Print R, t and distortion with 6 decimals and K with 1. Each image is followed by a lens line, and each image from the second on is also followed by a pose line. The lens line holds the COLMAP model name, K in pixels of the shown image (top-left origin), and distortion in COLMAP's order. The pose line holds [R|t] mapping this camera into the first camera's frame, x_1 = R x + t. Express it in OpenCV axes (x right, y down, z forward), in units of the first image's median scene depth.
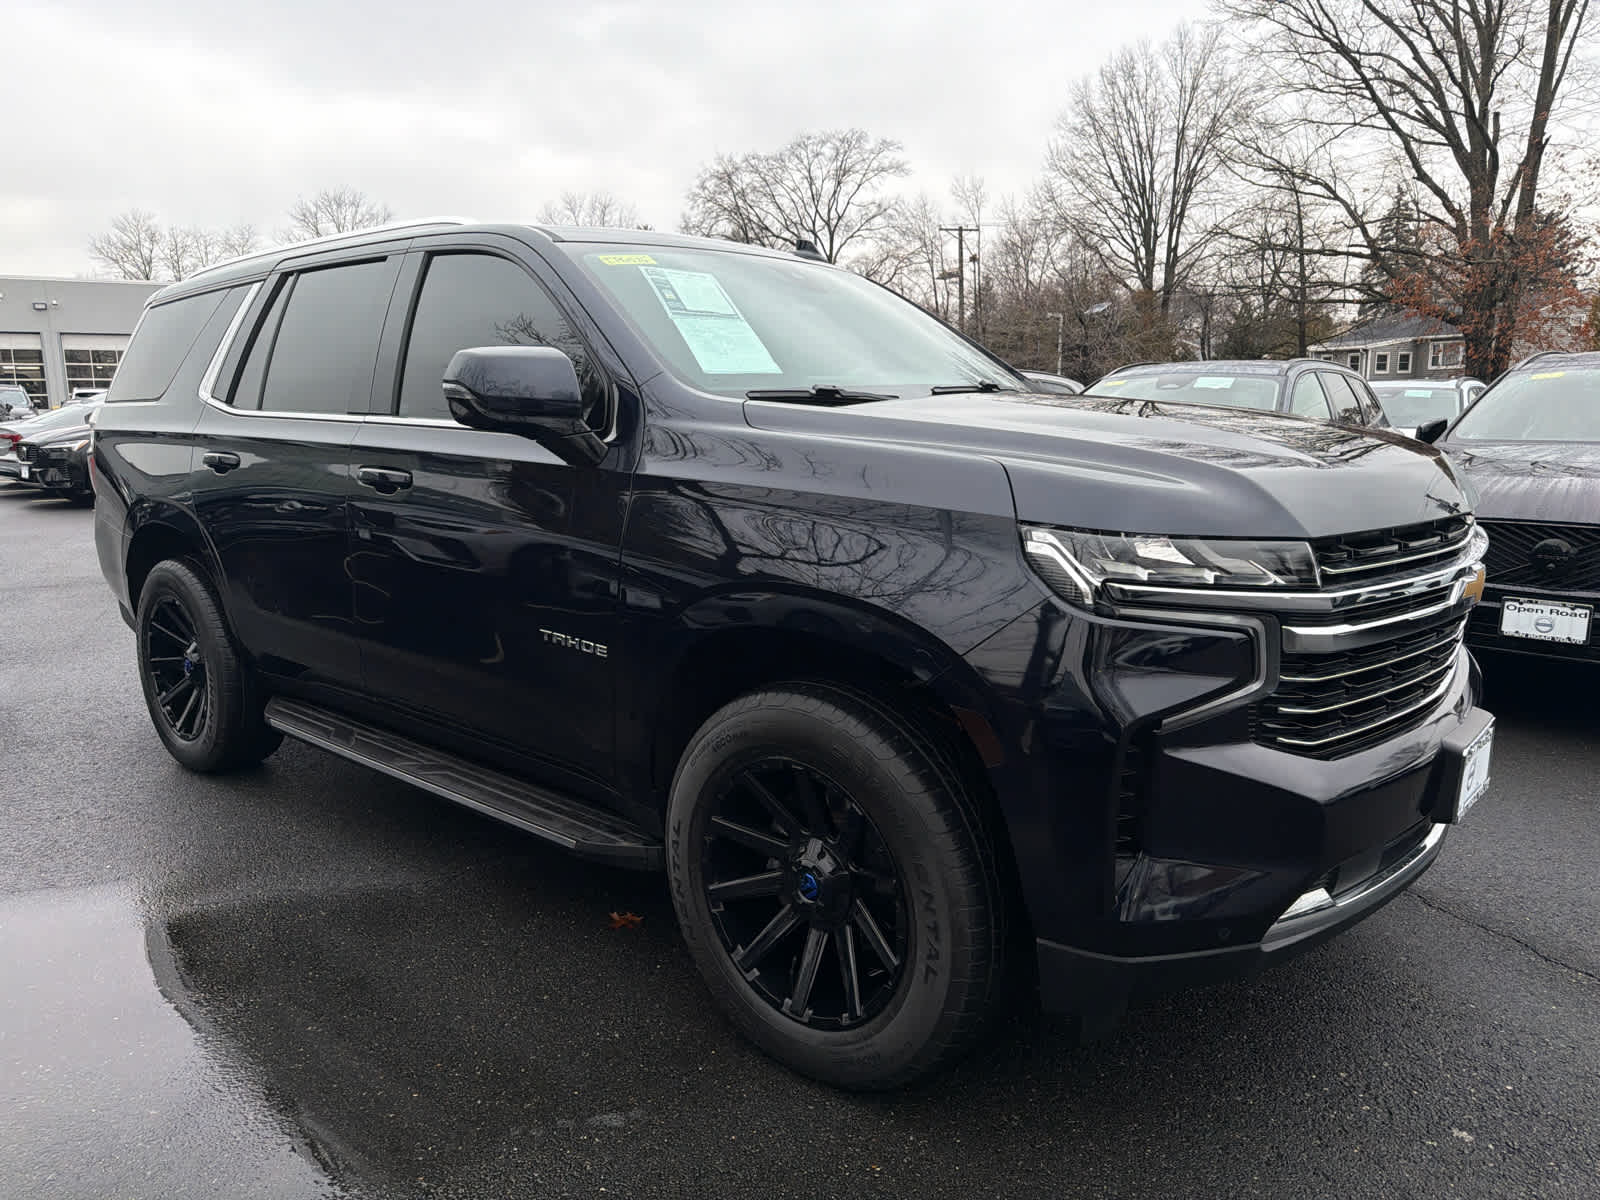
lens RADIAL K [[1136.9, 0, 800.9], [0, 1136.9, 596.5], [0, 0, 1]] dist [0.022822, -0.023602]
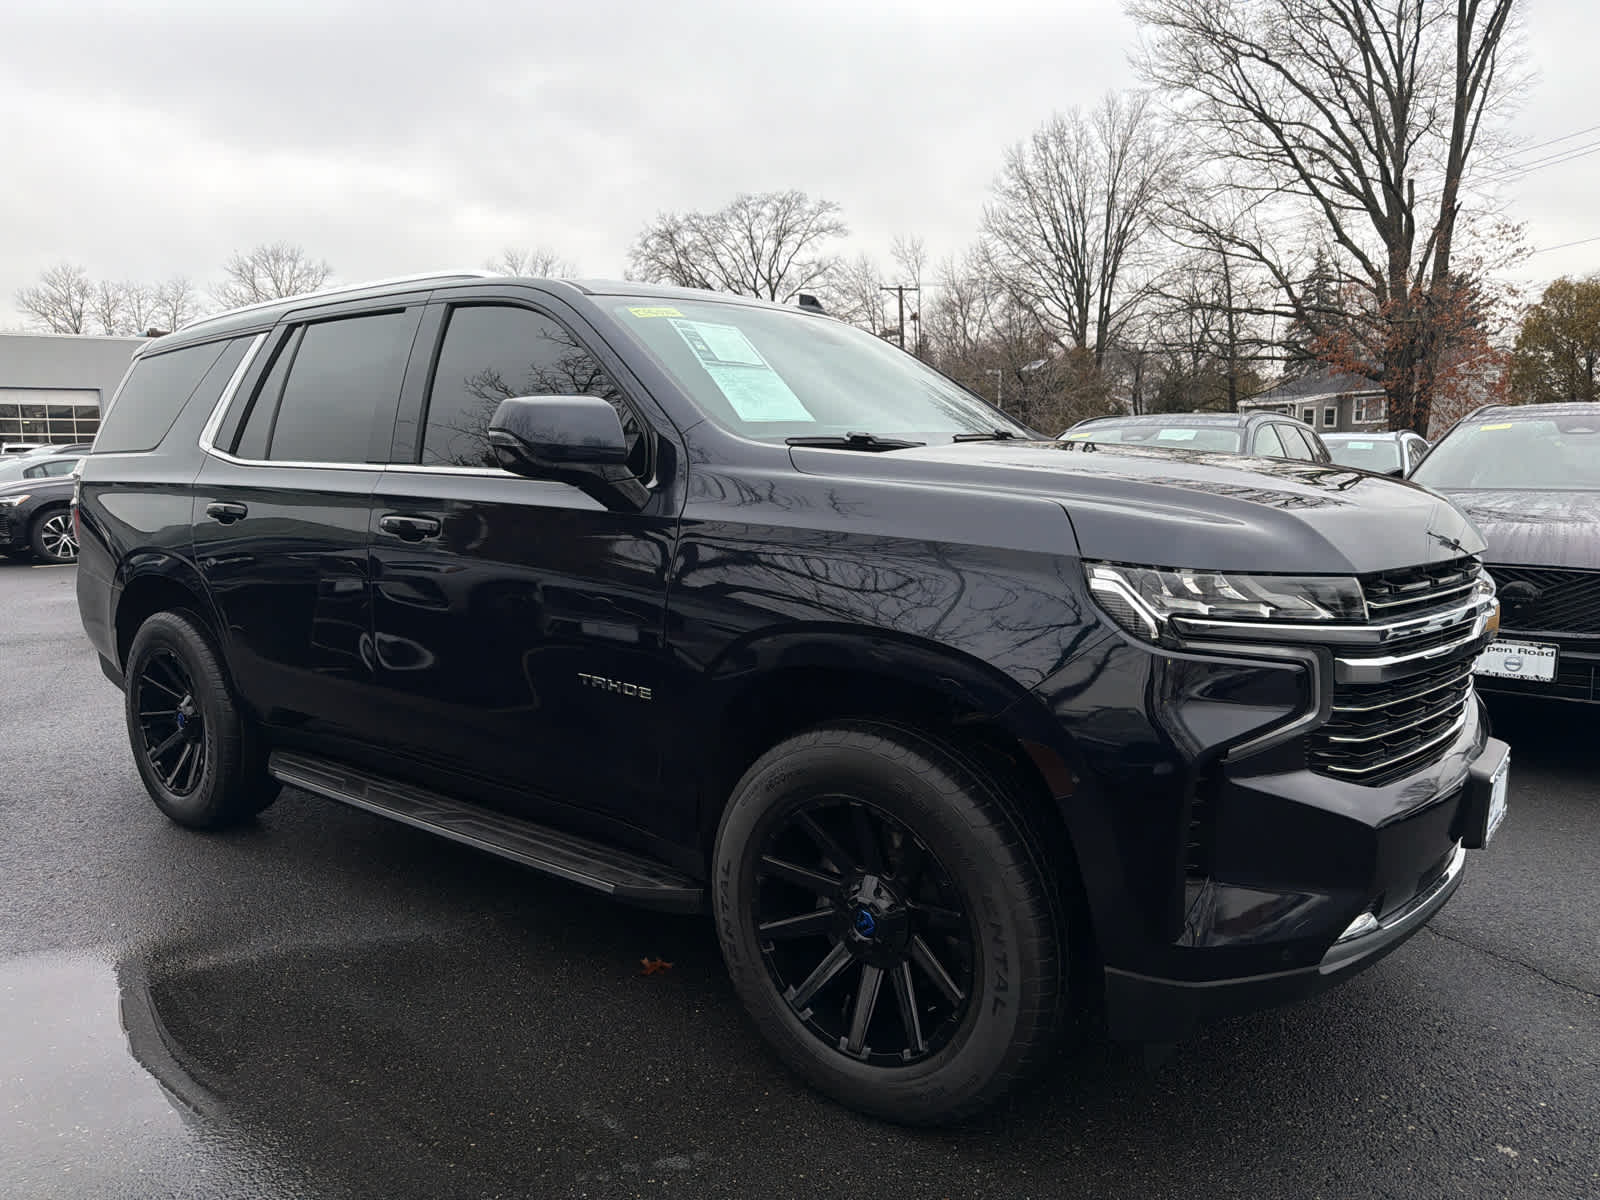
lens RADIAL K [[1136.9, 0, 797.5], [0, 1136.9, 604.3], [0, 0, 1]] dist [0.022822, -0.023602]
pose [[0.998813, -0.008060, 0.048032, -0.069218], [0.009974, 0.999160, -0.039736, 0.007745], [-0.047671, 0.040168, 0.998055, -0.013462]]
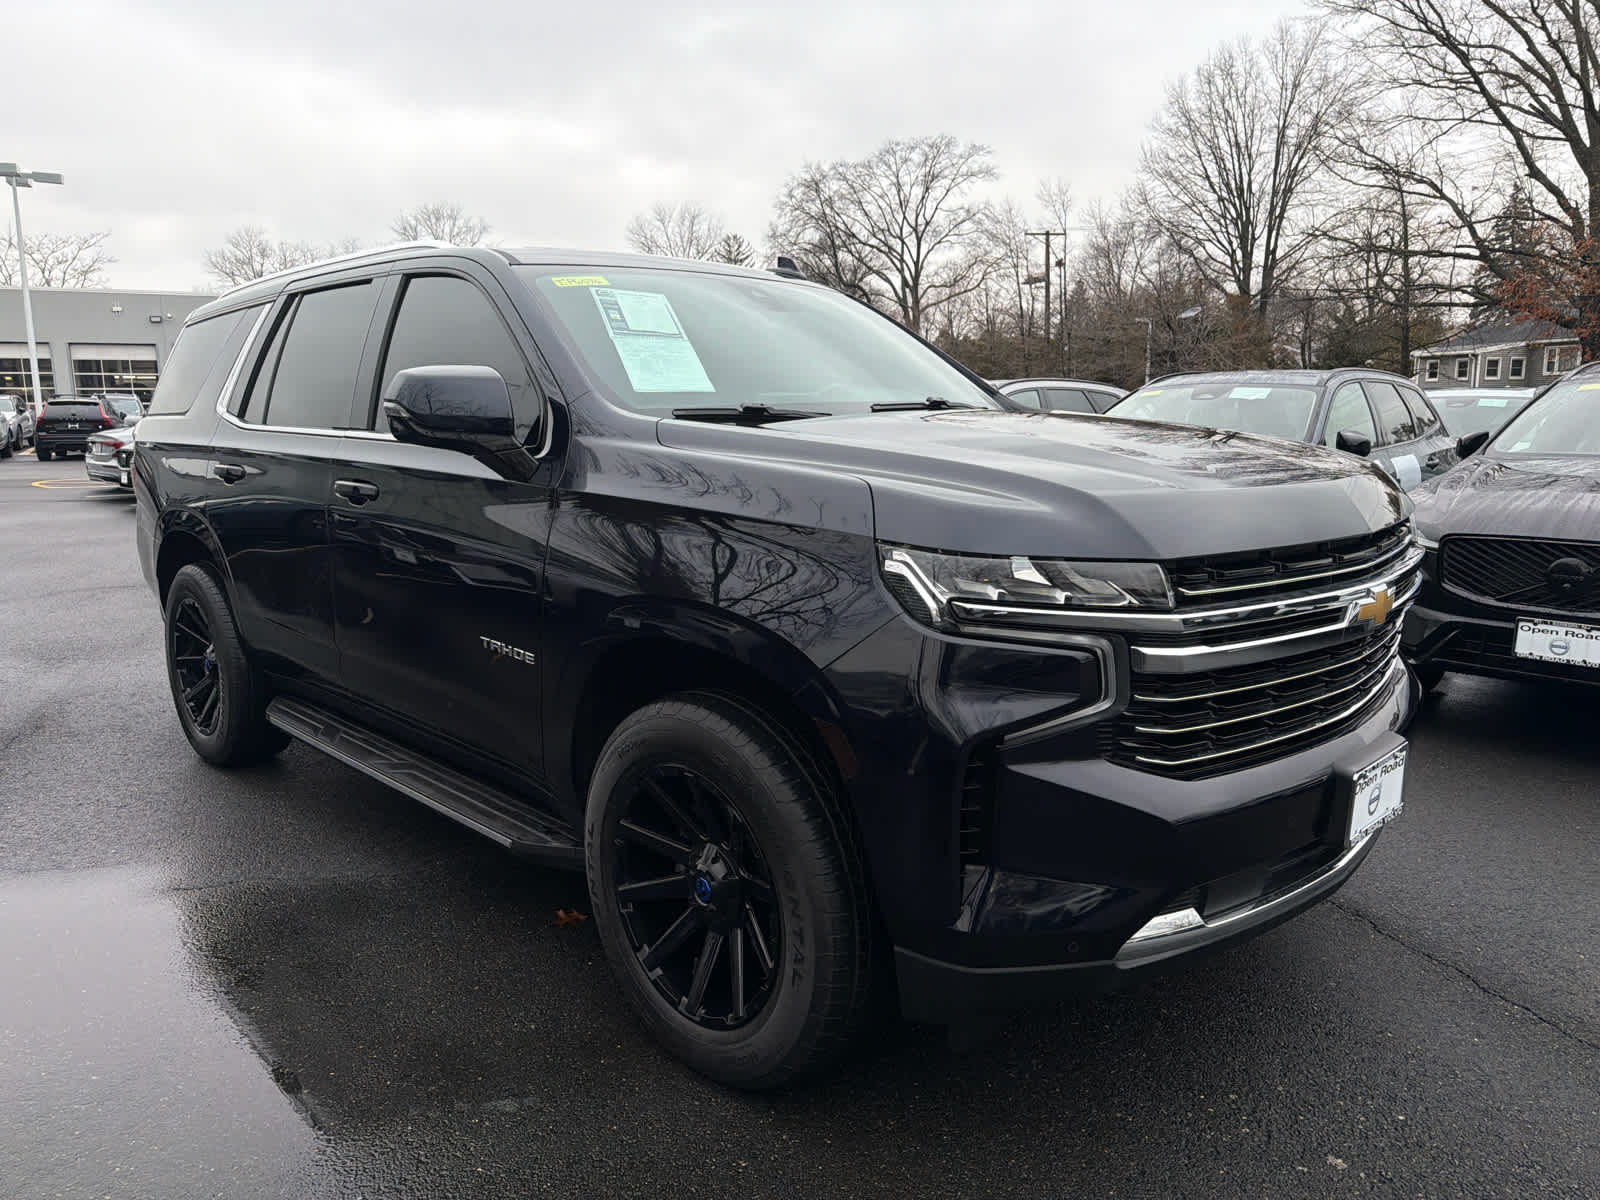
lens RADIAL K [[1136.9, 0, 794.3], [0, 1136.9, 604.7], [0, 0, 1]] dist [0.022822, -0.023602]
pose [[0.996662, 0.013485, -0.080514, 0.117716], [-0.013410, 0.999909, 0.001474, -0.004896], [0.080527, -0.000389, 0.996752, -0.016893]]
